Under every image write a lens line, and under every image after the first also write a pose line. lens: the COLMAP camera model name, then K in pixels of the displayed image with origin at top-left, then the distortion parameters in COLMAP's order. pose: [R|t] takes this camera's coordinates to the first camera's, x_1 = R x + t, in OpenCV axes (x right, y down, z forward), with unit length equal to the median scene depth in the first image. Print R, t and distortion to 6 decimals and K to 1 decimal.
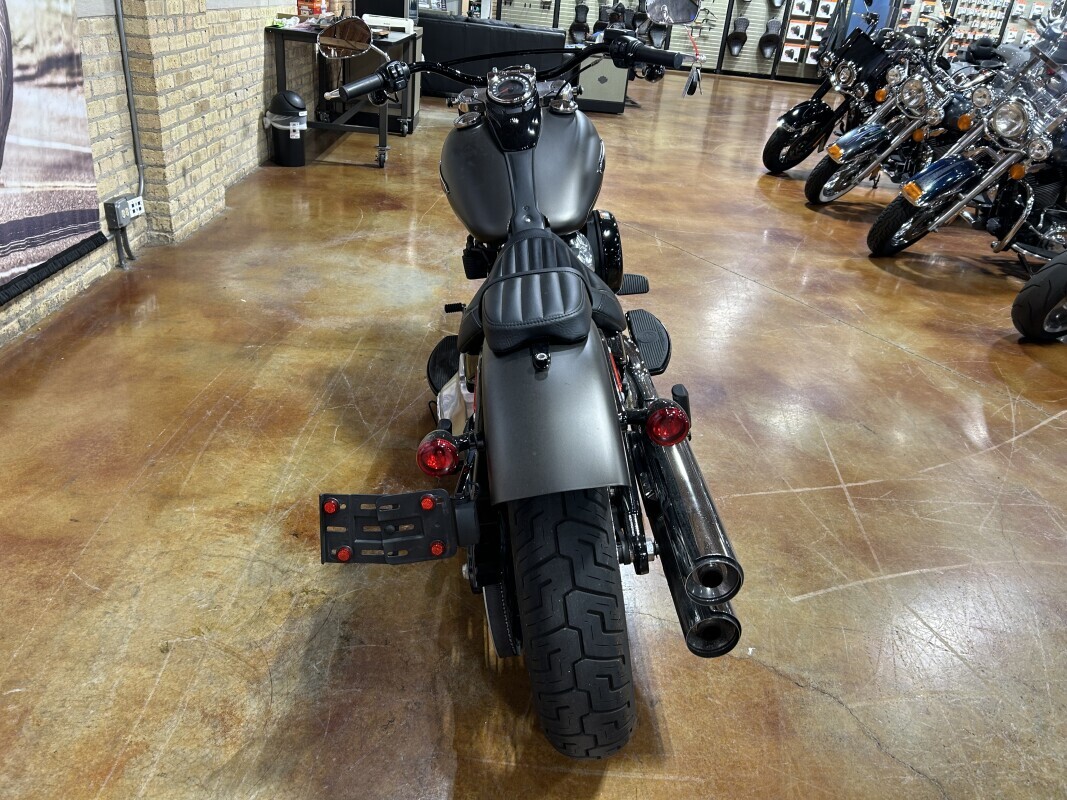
lens RADIAL K [[806.3, 0, 533.5], [0, 806.3, 400.0], [0, 0, 1]] dist [0.045108, -0.039315]
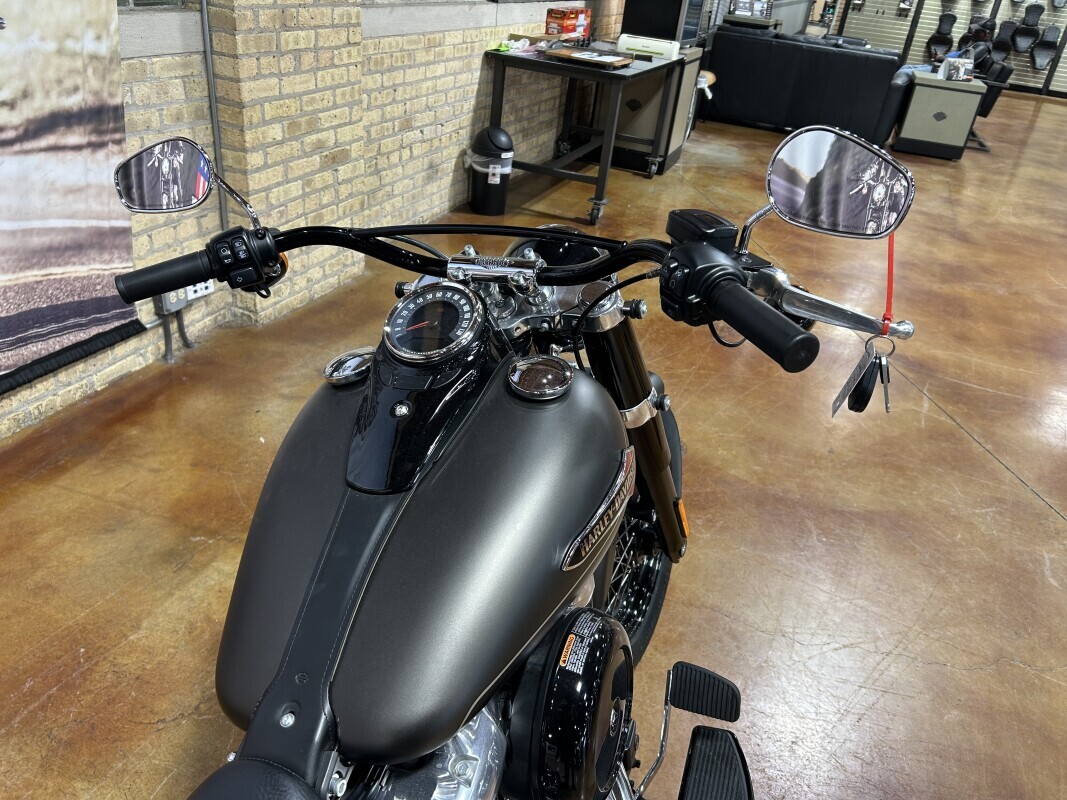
lens RADIAL K [[806.3, 0, 533.5], [0, 806.3, 400.0], [0, 0, 1]] dist [0.045108, -0.039315]
pose [[0.922744, 0.194031, -0.333010, 0.096415], [-0.192011, 0.980605, 0.039310, -0.198343], [0.334179, 0.027669, 0.942104, 0.316961]]
